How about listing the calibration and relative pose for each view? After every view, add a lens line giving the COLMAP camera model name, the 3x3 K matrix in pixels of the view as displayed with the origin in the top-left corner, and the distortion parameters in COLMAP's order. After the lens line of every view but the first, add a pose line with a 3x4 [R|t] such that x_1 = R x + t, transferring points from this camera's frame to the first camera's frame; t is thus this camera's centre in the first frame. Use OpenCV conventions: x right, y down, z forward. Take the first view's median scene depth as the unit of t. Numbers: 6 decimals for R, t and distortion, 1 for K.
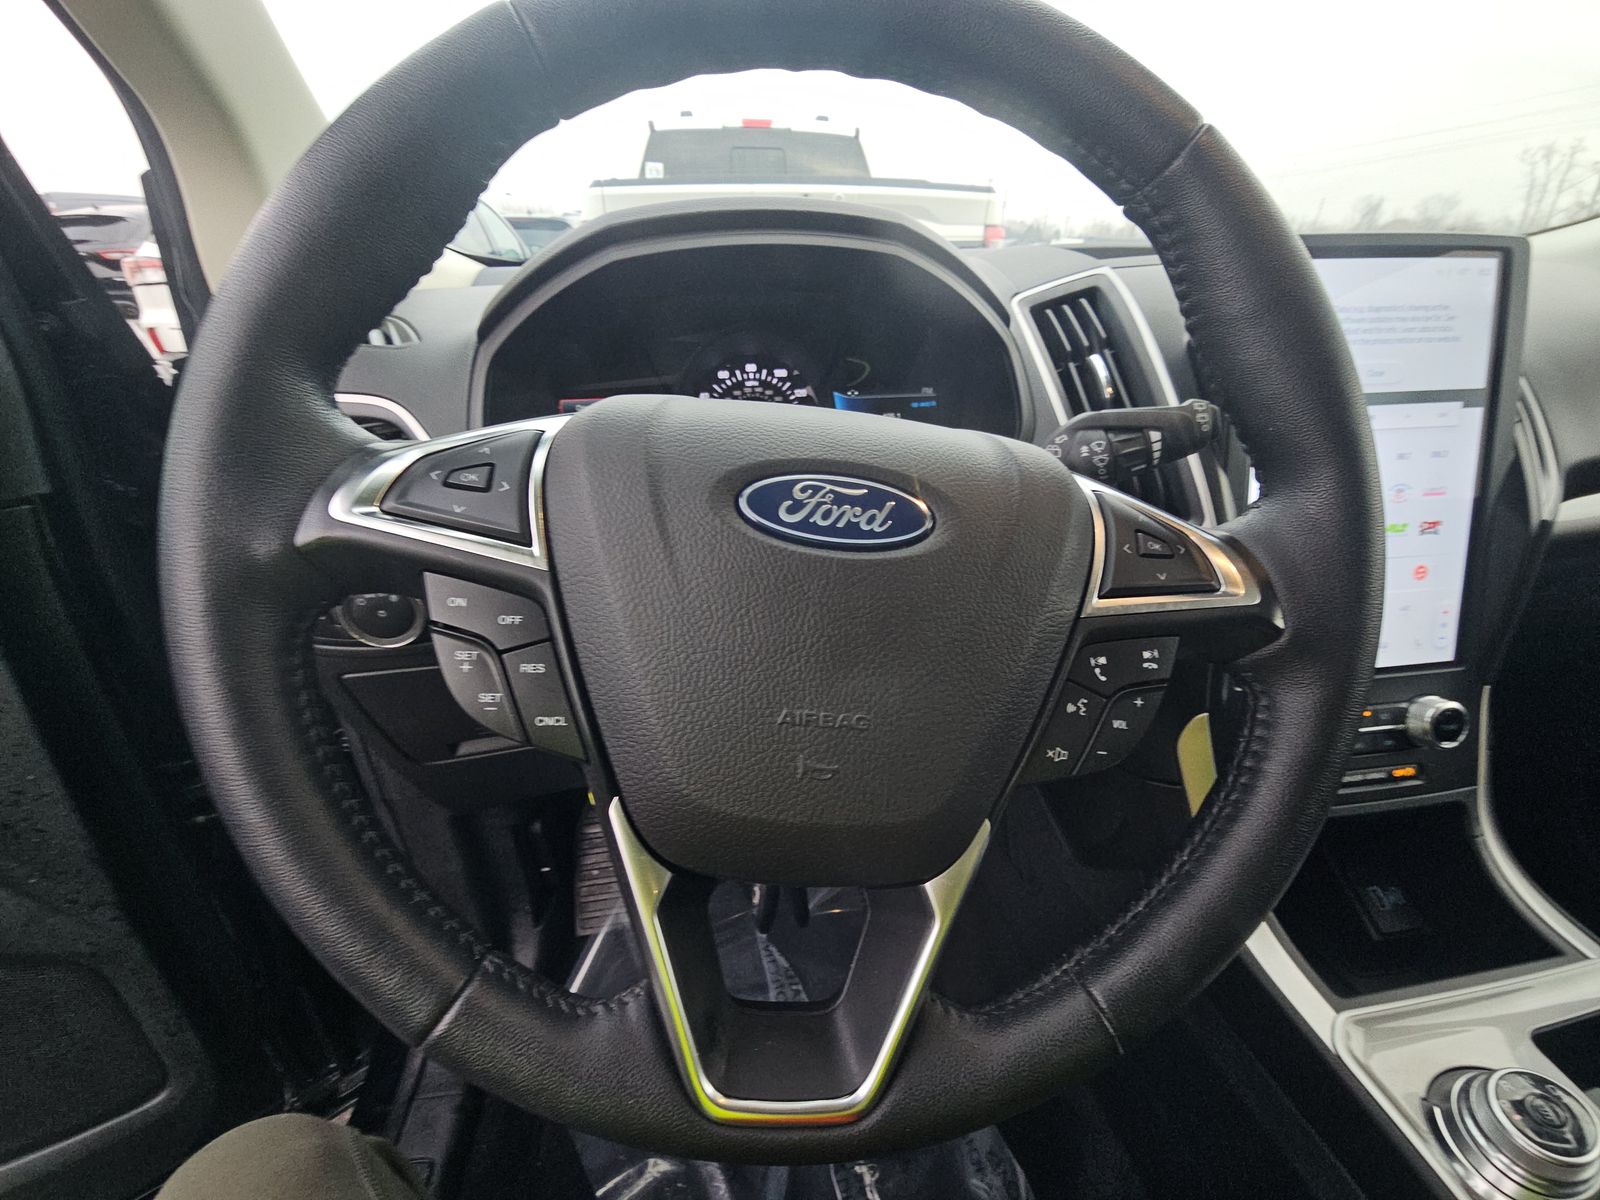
lens RADIAL K [[641.4, 0, 794.3], [0, 641.4, 602.2], [0, 0, 1]] dist [-0.001546, 0.000025]
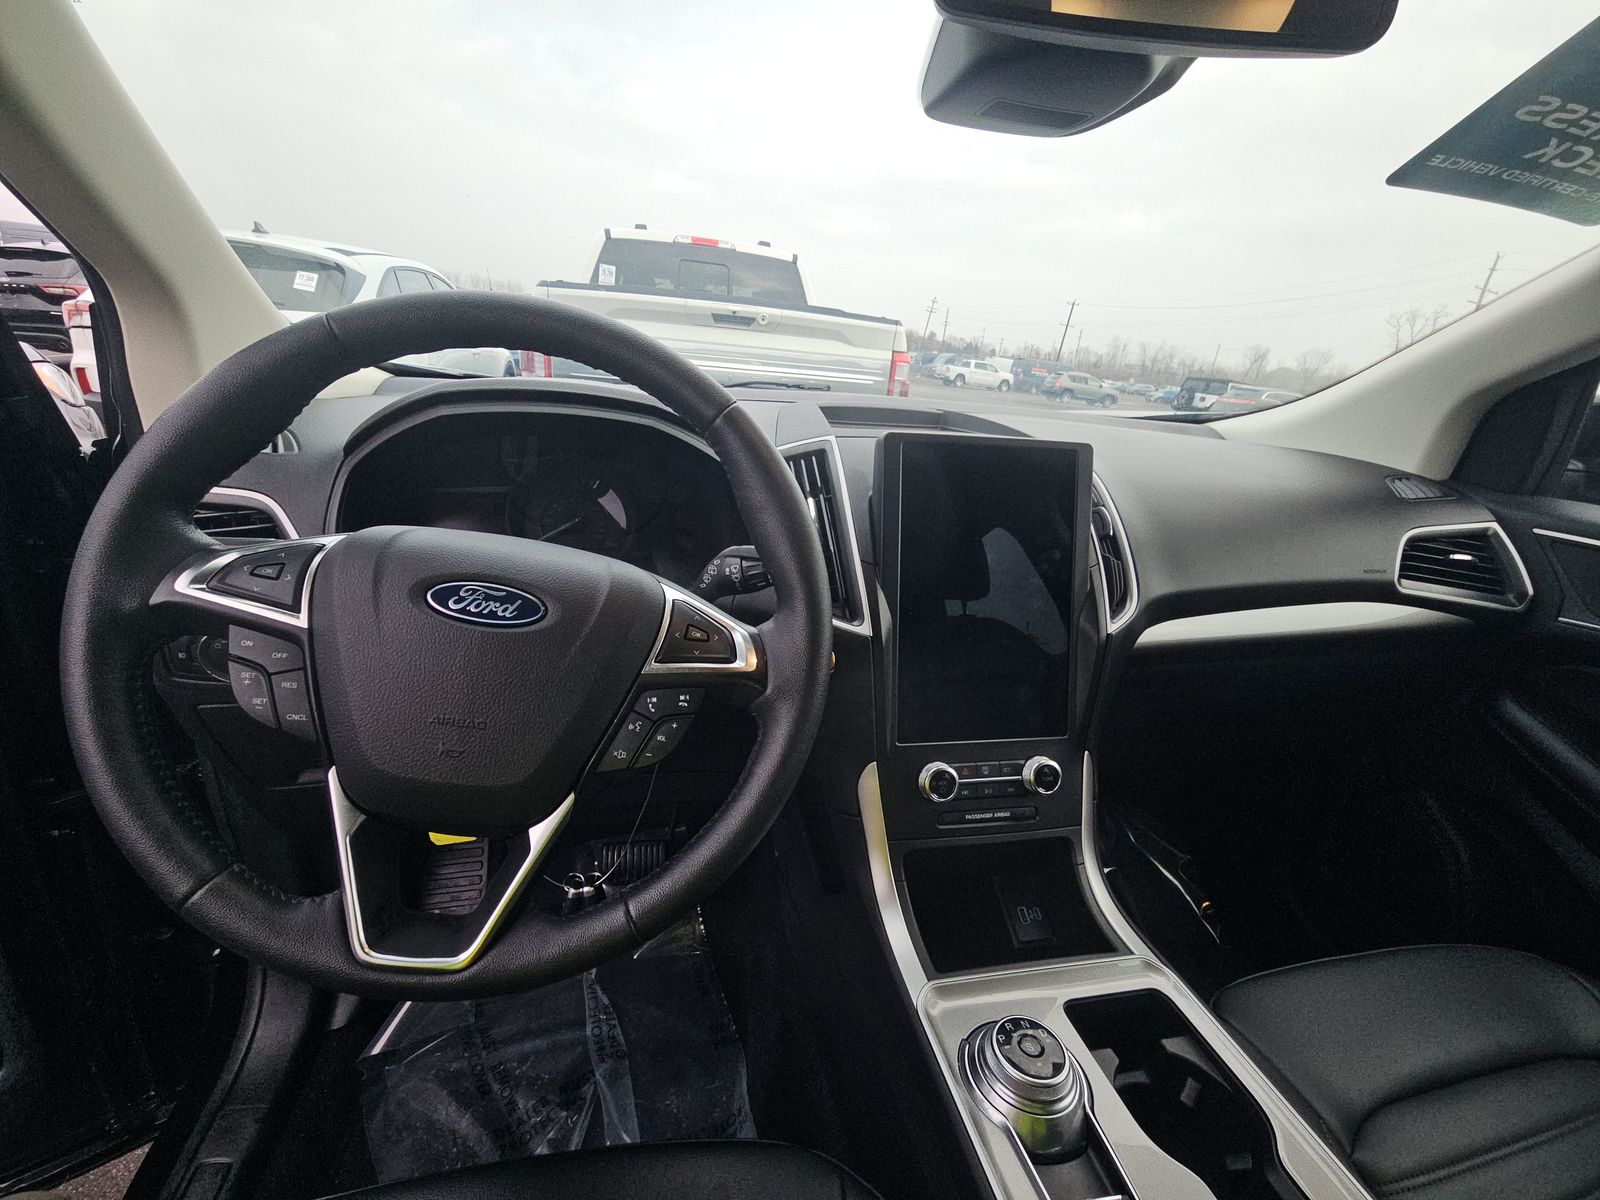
lens RADIAL K [[642.2, 0, 801.4], [0, 642.2, 606.5], [0, 0, 1]] dist [0.000671, -0.000372]
pose [[0.994550, 0.061351, 0.084297, 0.768056], [-0.051760, 0.992406, -0.111588, 0.016776], [-0.090502, 0.106616, 0.990173, -0.810815]]
